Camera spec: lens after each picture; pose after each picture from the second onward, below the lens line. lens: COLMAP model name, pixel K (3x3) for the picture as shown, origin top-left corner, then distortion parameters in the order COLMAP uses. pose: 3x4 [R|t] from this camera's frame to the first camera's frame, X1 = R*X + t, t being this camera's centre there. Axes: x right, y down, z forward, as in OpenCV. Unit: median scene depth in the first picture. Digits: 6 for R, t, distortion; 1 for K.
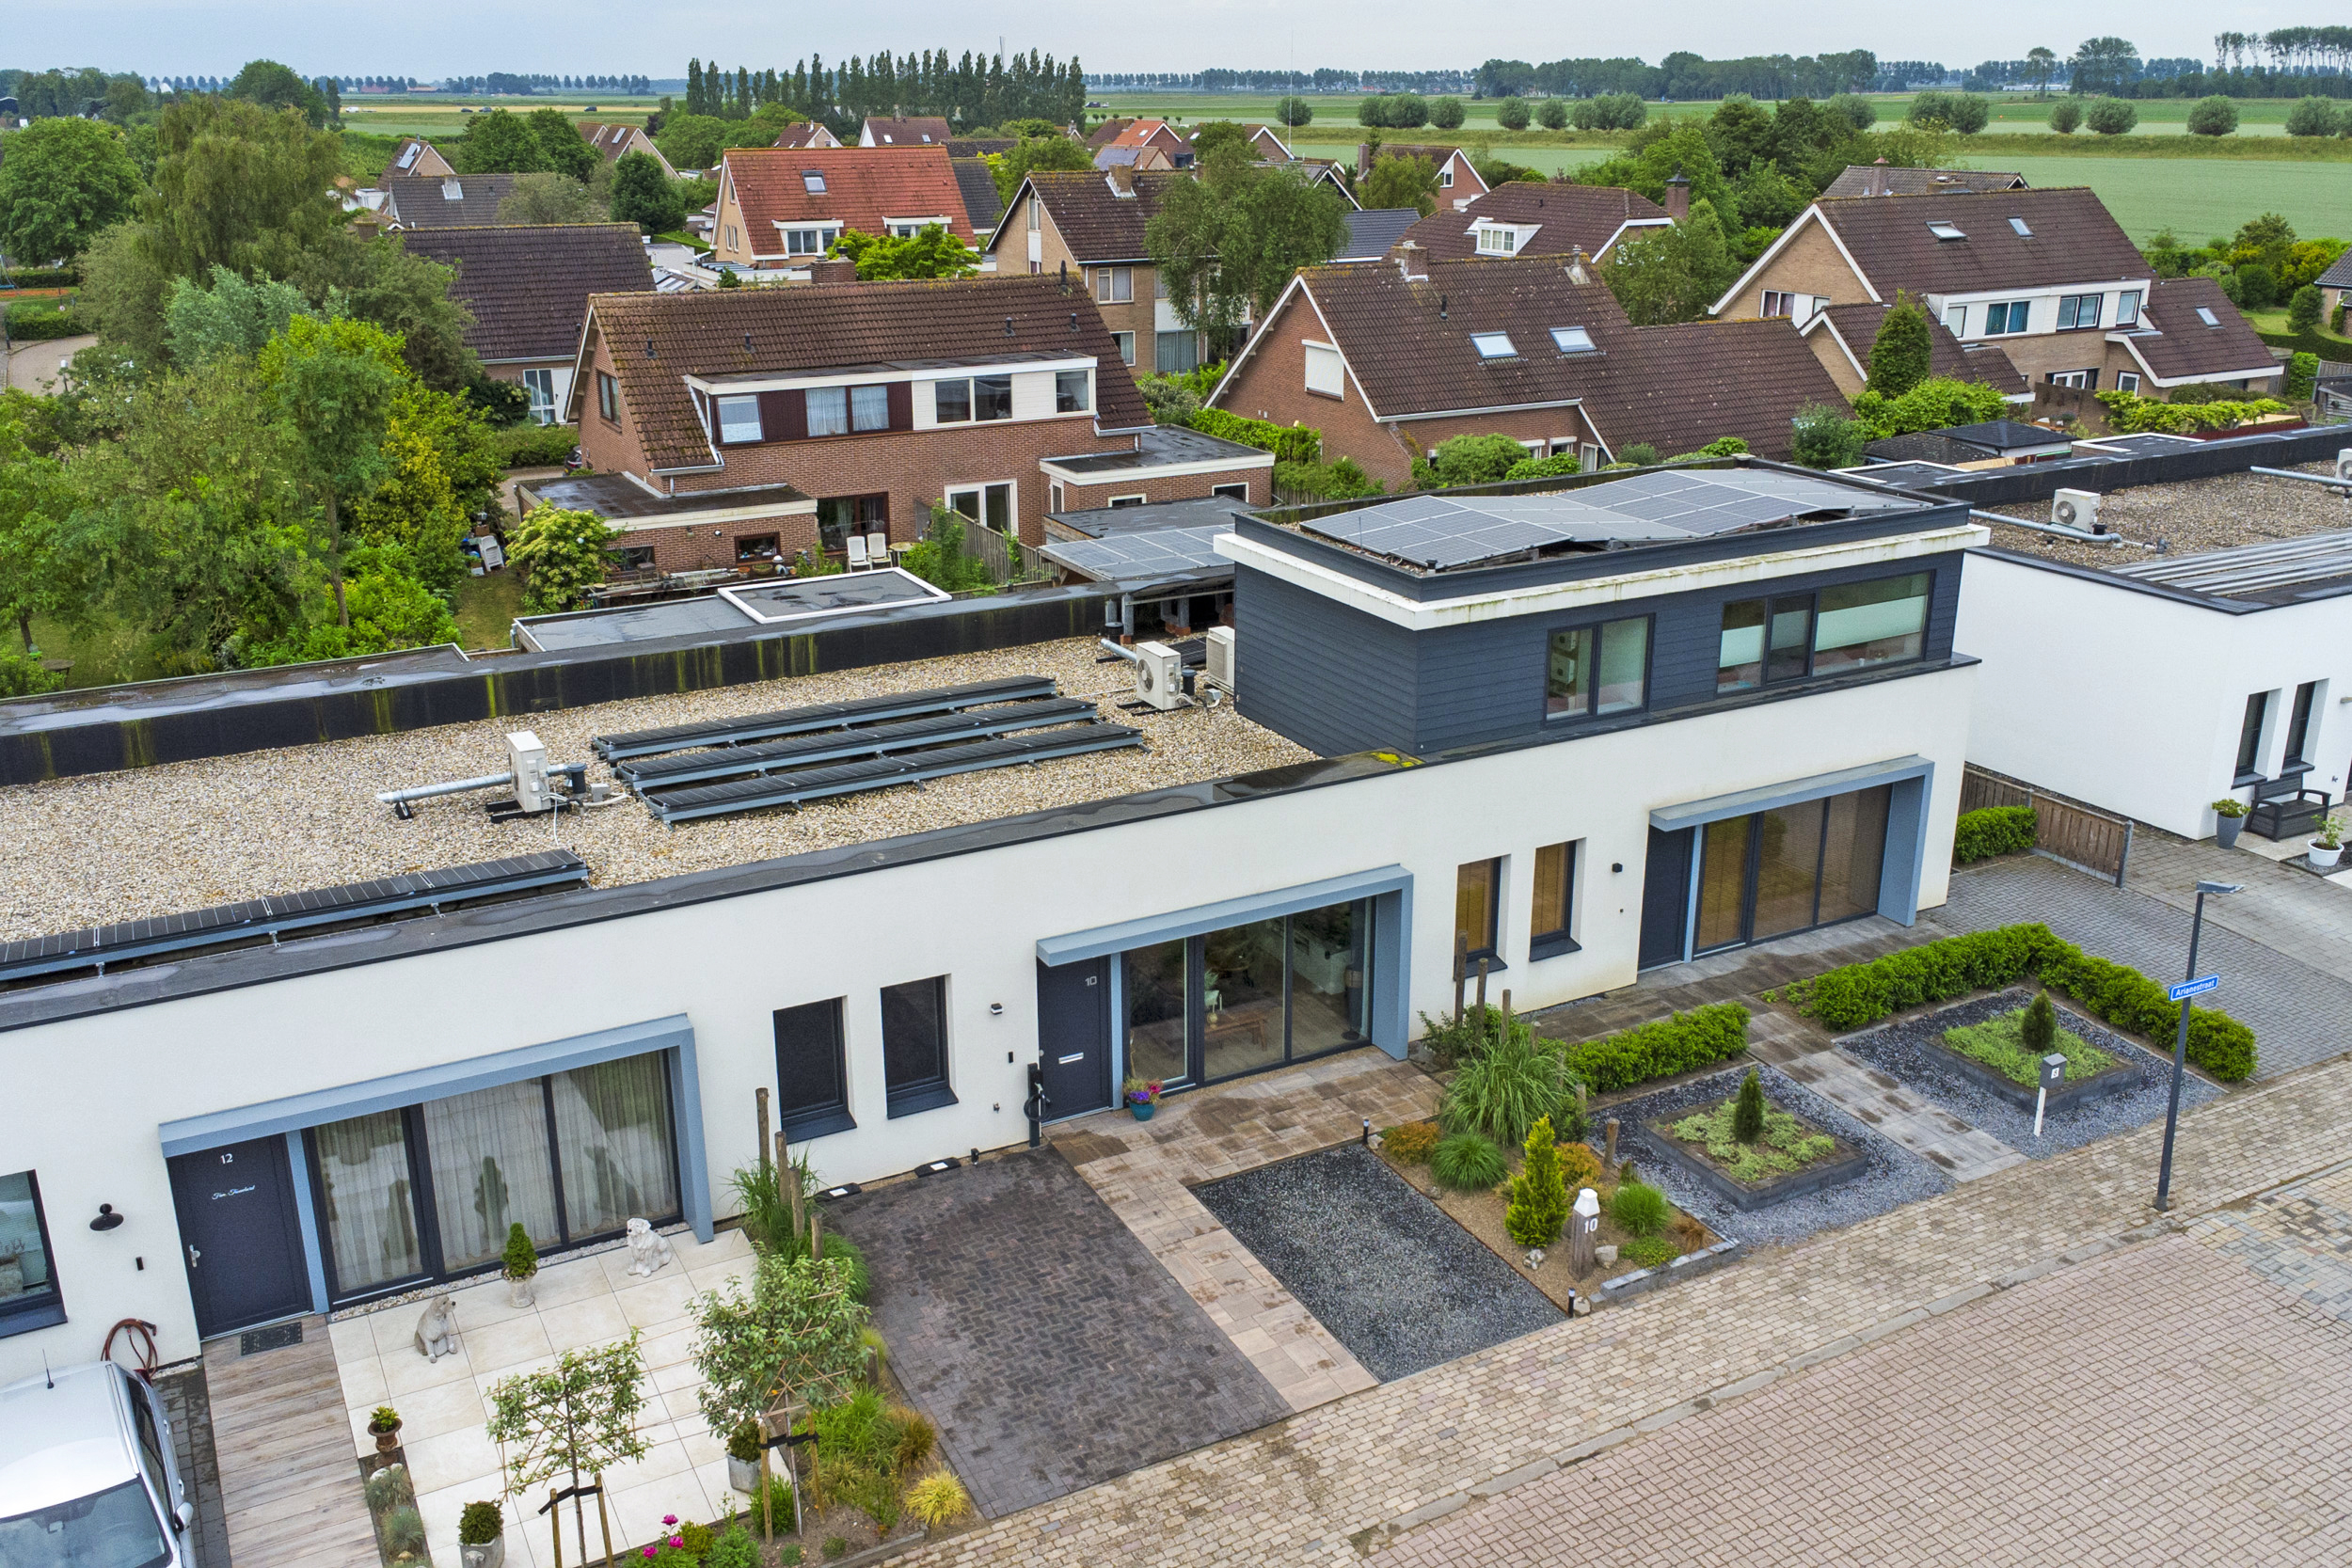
lens RADIAL K [[2018.4, 0, 1163.2], [0, 2018.4, 786.1], [0, 0, 1]] dist [0.014199, 0.001748]
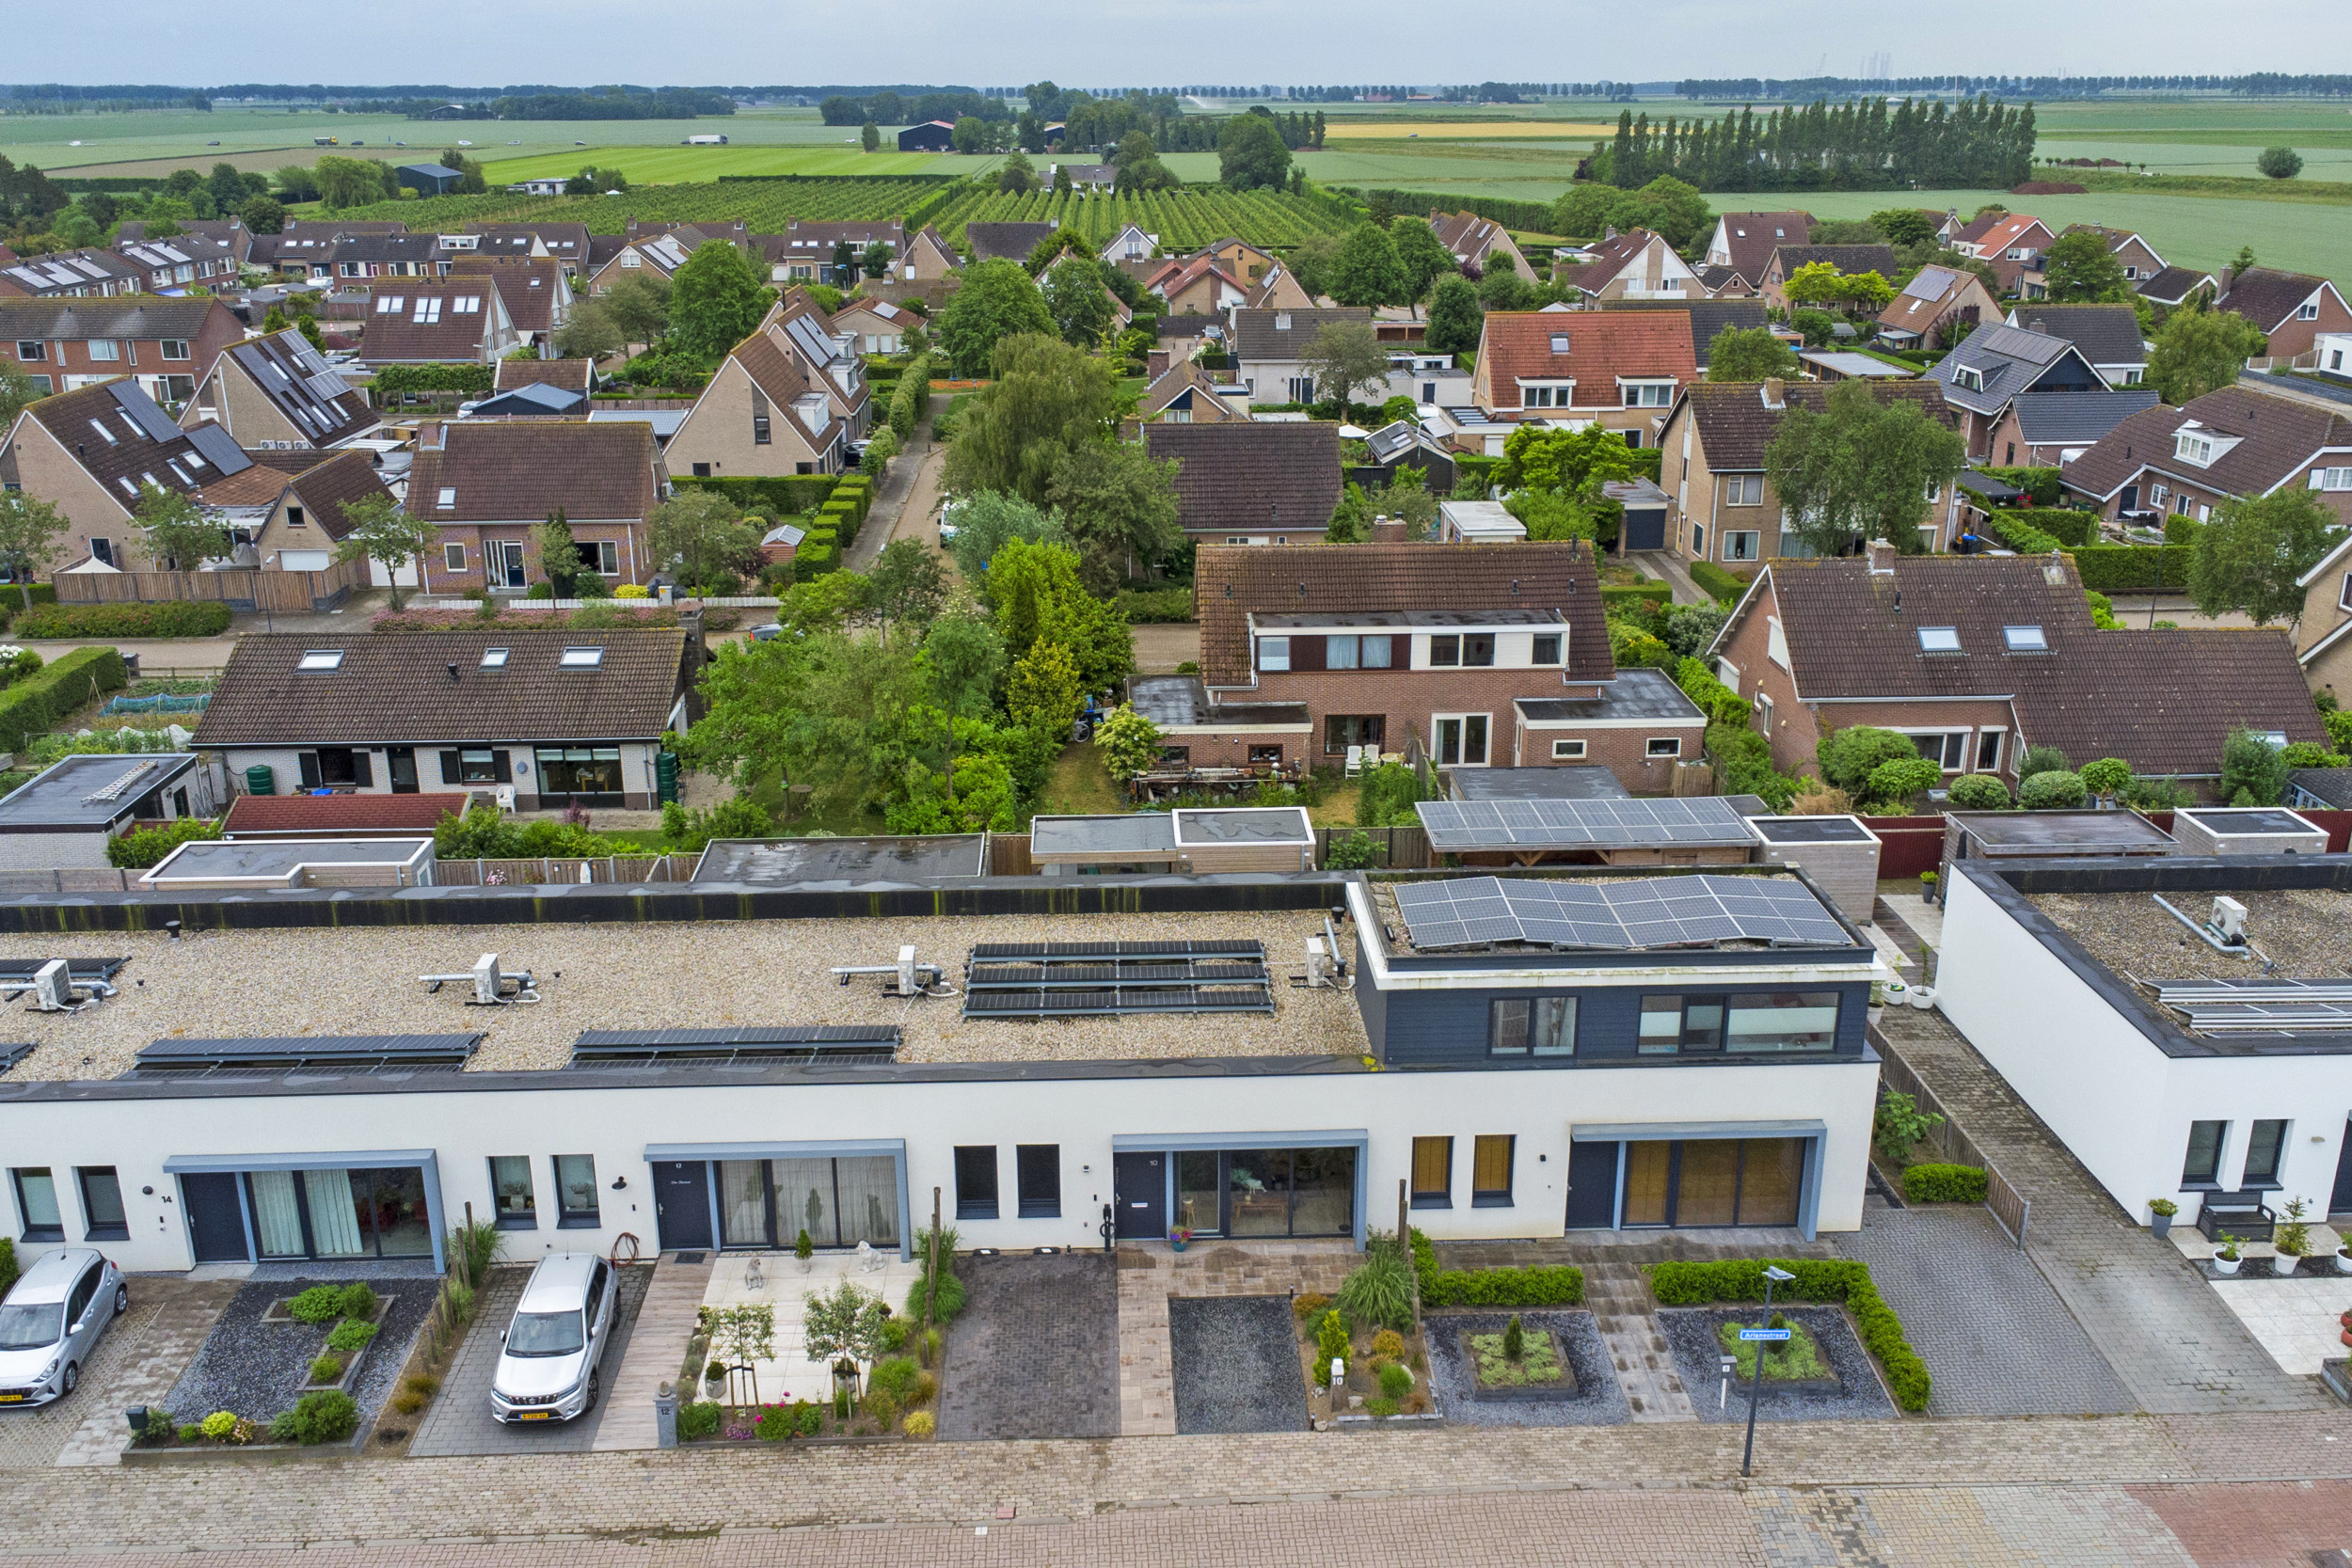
lens RADIAL K [[2018.4, 0, 1164.5], [0, 2018.4, 794.0], [0, 0, 1]] dist [0.014199, 0.001748]
pose [[0.896587, 0.145664, -0.418226, 0.556229], [-0.142544, 0.989024, 0.038885, -0.241349], [0.419300, 0.024752, 0.907510, -0.464434]]
